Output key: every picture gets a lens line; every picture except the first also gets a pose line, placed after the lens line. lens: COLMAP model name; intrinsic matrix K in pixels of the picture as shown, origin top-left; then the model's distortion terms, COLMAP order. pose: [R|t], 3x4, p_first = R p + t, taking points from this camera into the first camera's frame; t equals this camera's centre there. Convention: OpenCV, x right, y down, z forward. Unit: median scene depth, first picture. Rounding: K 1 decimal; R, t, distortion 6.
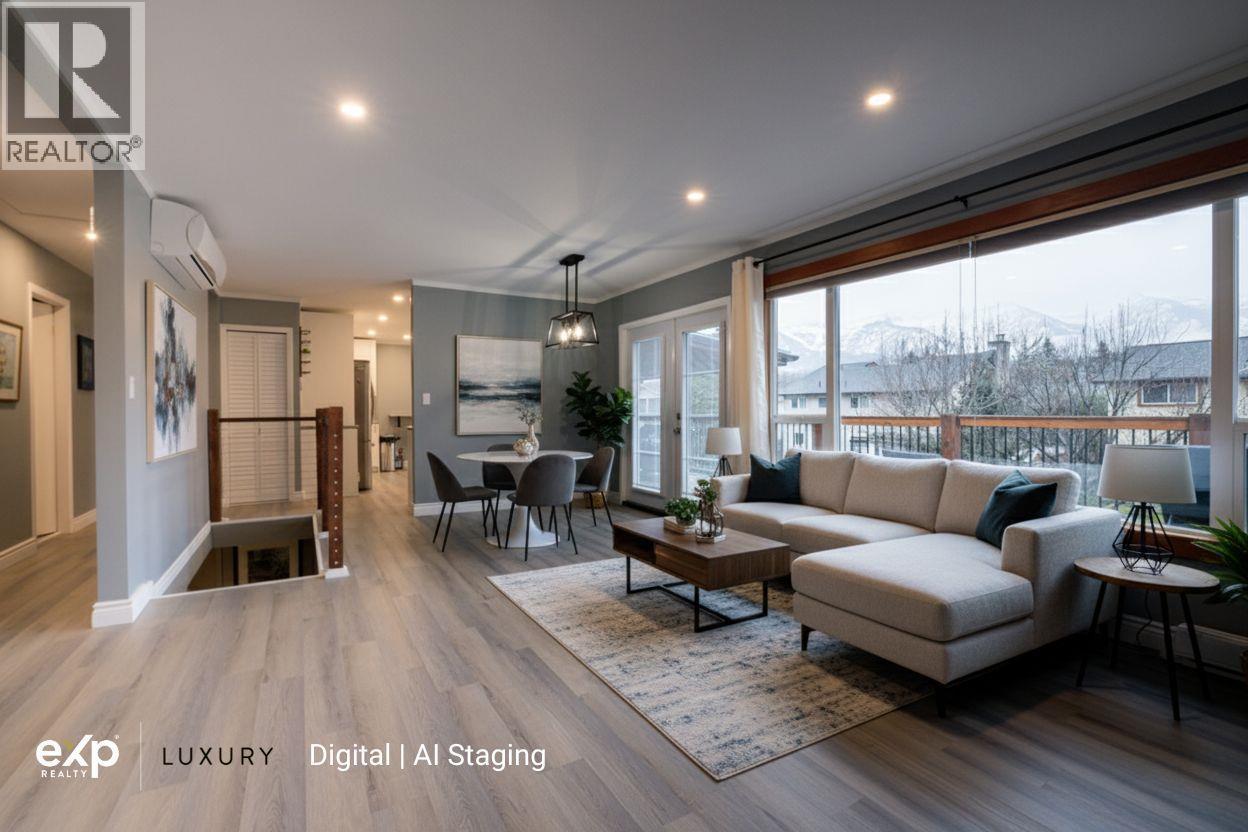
lens RADIAL K [[518.0, 0, 621.7], [0, 518.0, 413.4], [0, 0, 1]] dist [-0.011498, 0.000001]
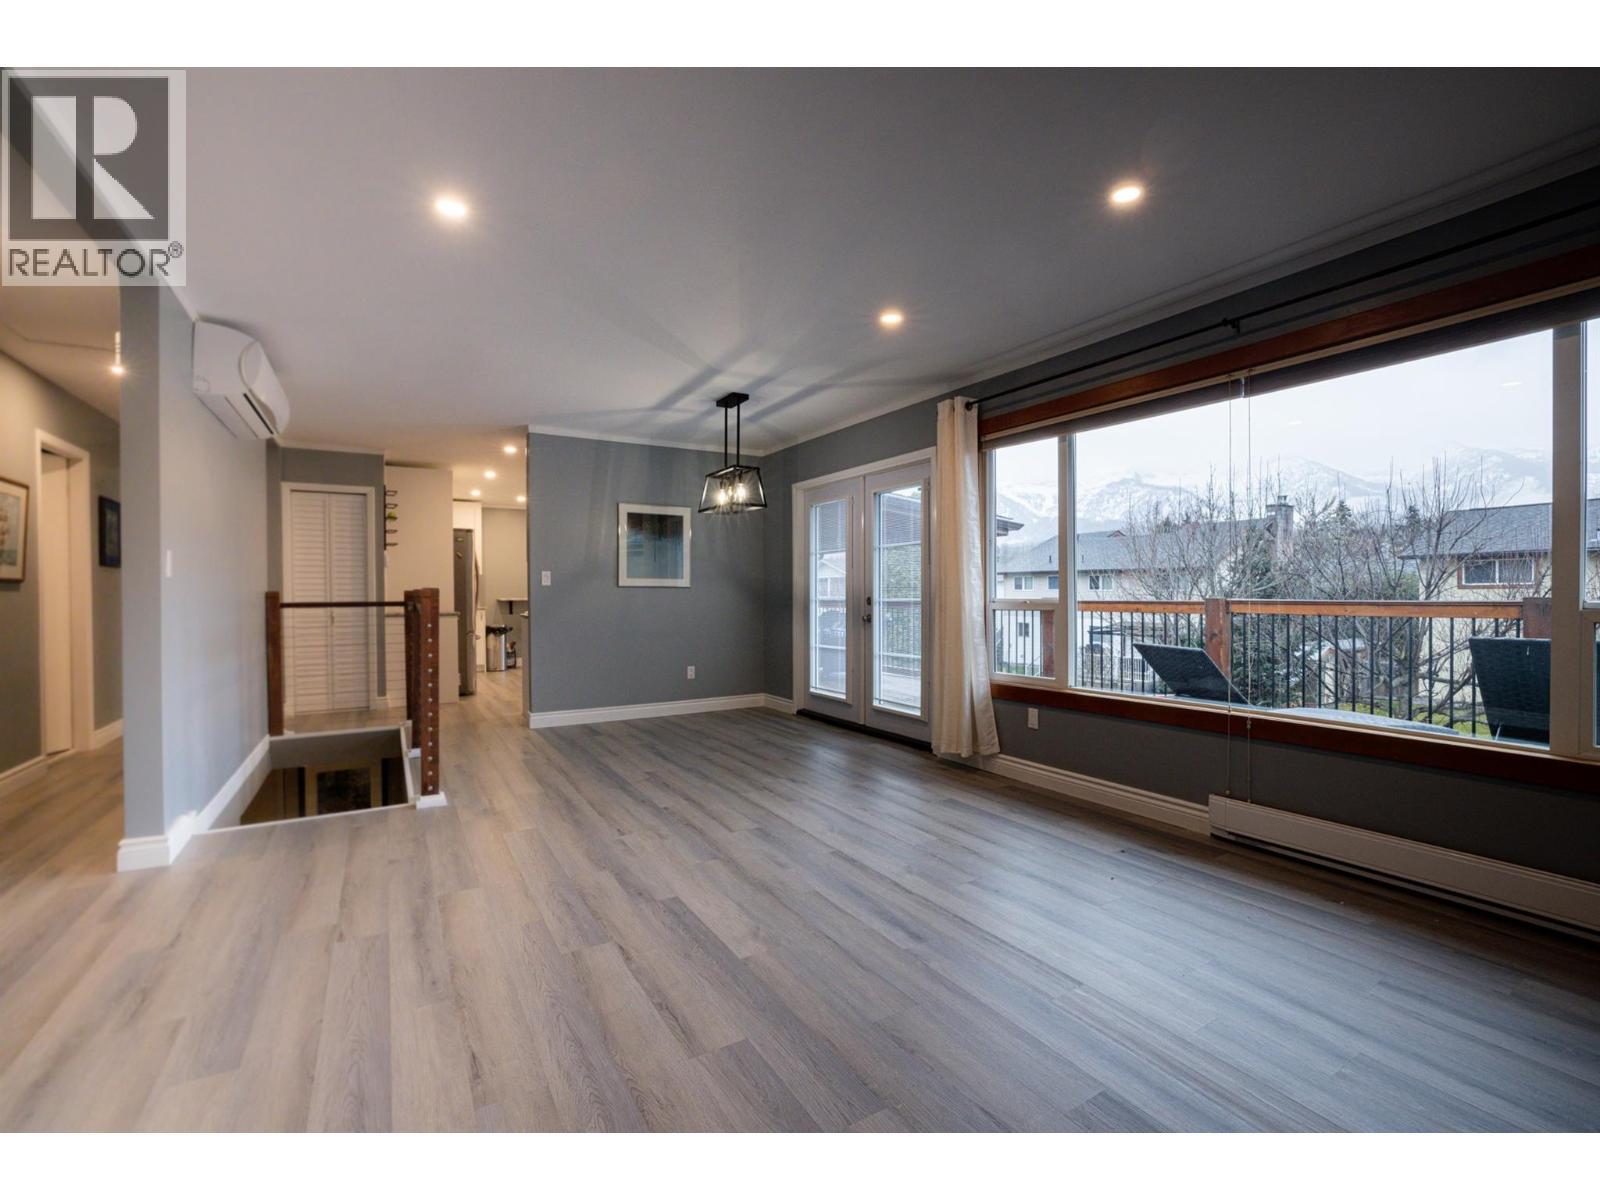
lens RADIAL K [[669.7, 0, 799.9], [0, 669.7, 596.8], [0, 0, 1]] dist [-0.011910, 0.000286]
pose [[1.000000, -0.000015, -0.000005, 0.005673], [0.000015, 1.000000, -0.000168, 0.000097], [0.000005, 0.000168, 1.000000, -0.009416]]
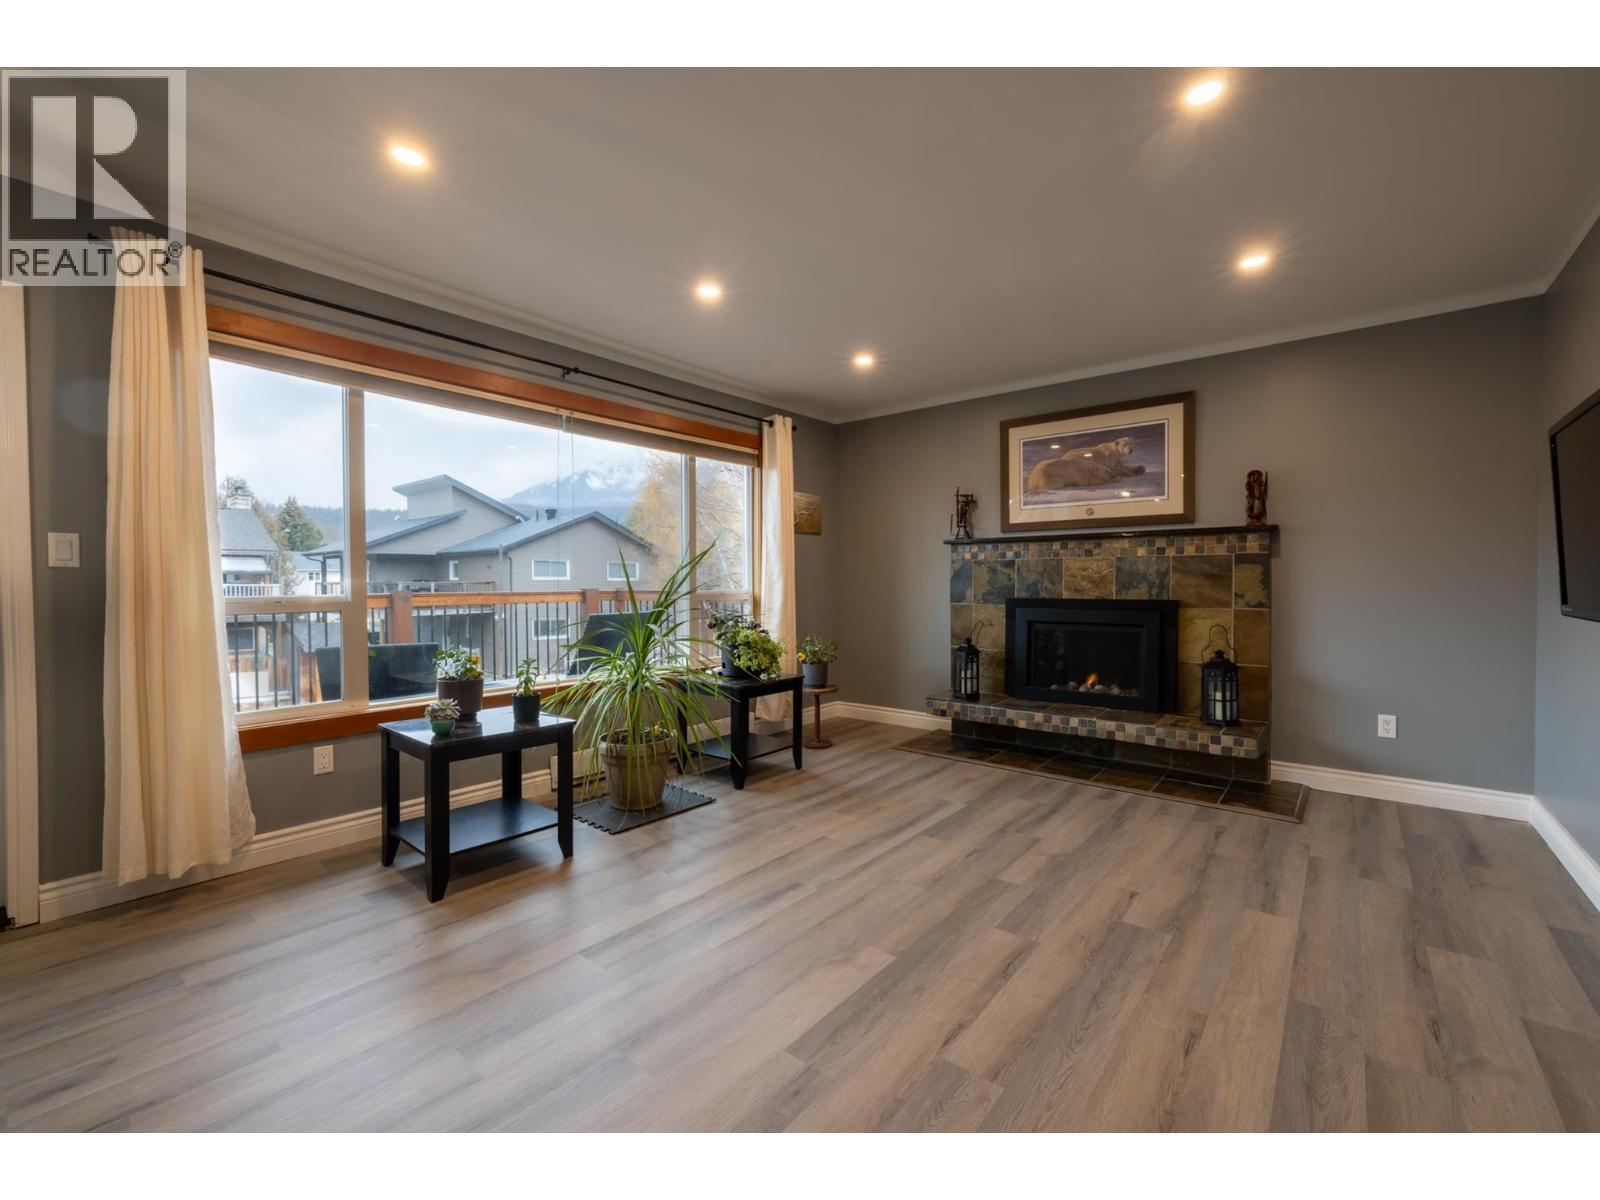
lens RADIAL K [[657.4, 0, 798.9], [0, 657.4, 603.7], [0, 0, 1]] dist [-0.033453, 0.000030]
pose [[-0.308388, -0.010258, 0.951205, -1.170071], [0.018663, 0.999684, 0.016831, 0.019679], [-0.951078, 0.022943, -0.308099, 1.773020]]
